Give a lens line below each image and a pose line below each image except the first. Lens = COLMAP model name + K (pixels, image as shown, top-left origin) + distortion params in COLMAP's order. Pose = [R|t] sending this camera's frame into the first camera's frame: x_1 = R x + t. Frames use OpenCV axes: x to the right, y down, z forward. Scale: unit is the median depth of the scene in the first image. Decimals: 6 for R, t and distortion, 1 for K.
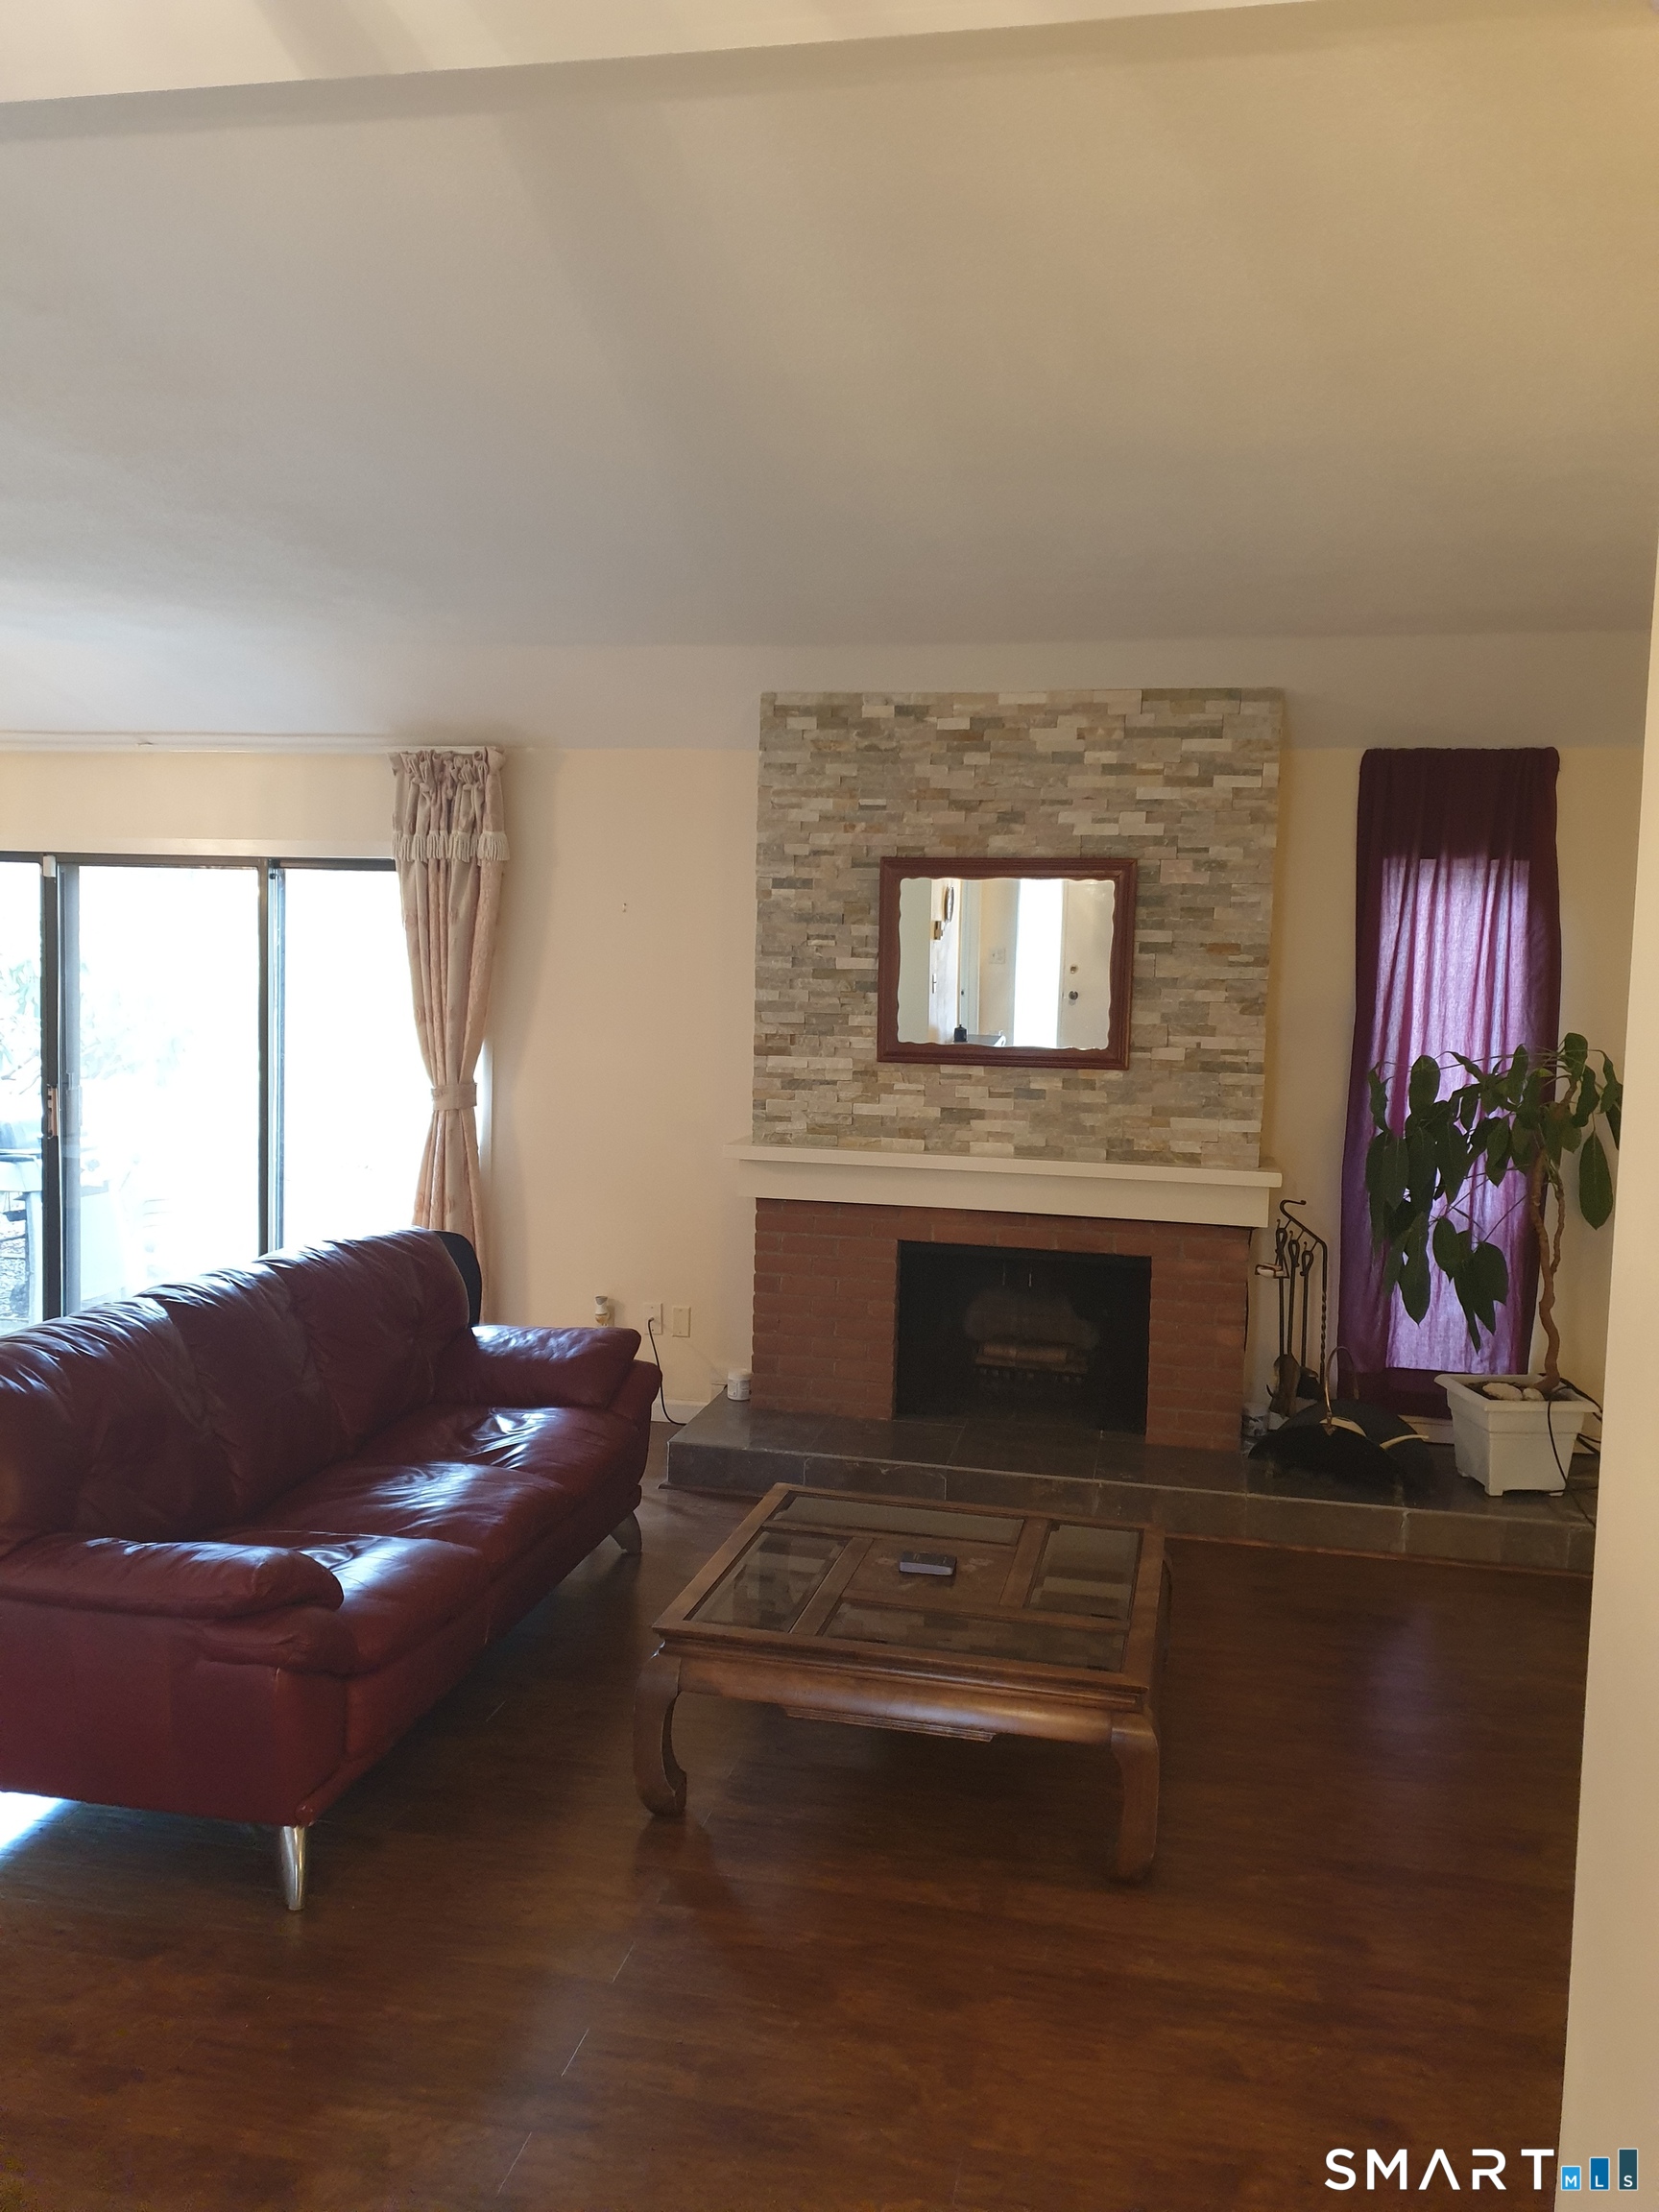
lens RADIAL K [[1699.4, 0, 829.5], [0, 1699.4, 1106.0], [0, 0, 1]] dist [0.003588, -0.197194]
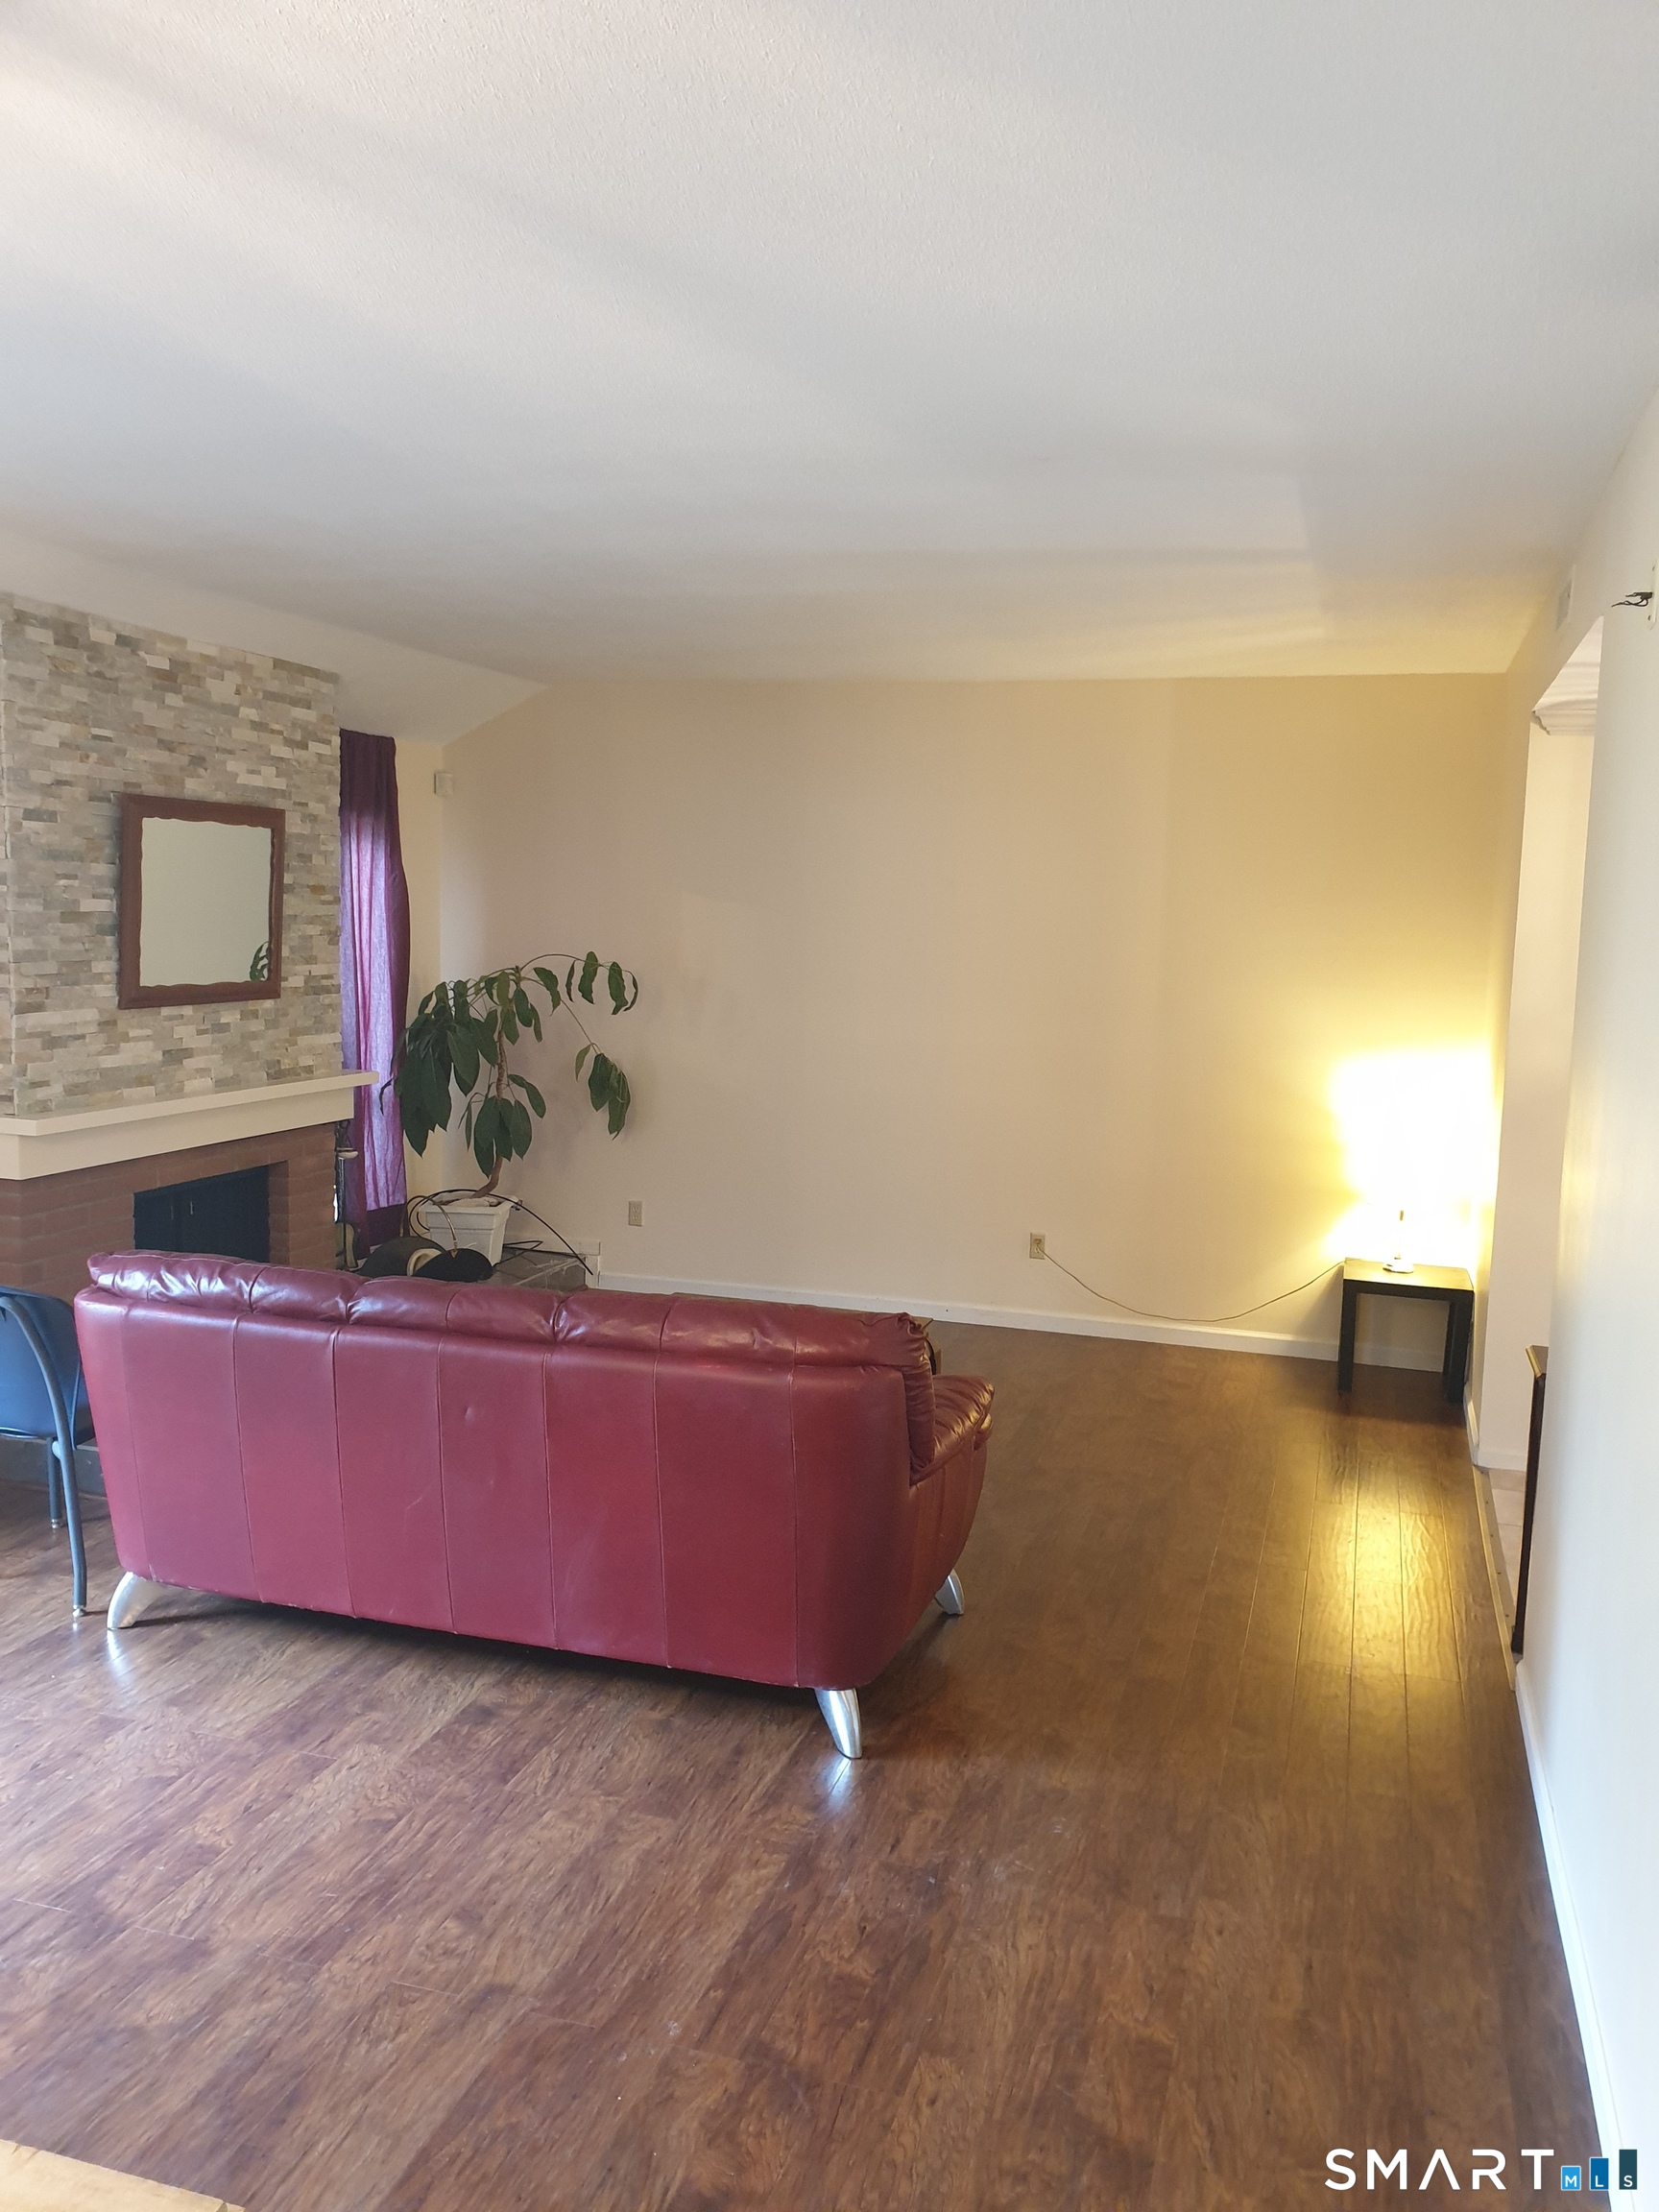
lens RADIAL K [[1699.4, 0, 829.5], [0, 1699.4, 1106.0], [0, 0, 1]] dist [0.003588, -0.197194]
pose [[0.051293, -0.126024, 0.990700, -0.899456], [0.079711, 0.989358, 0.121727, -0.056578], [-0.995497, 0.072726, 0.060793, 0.562658]]
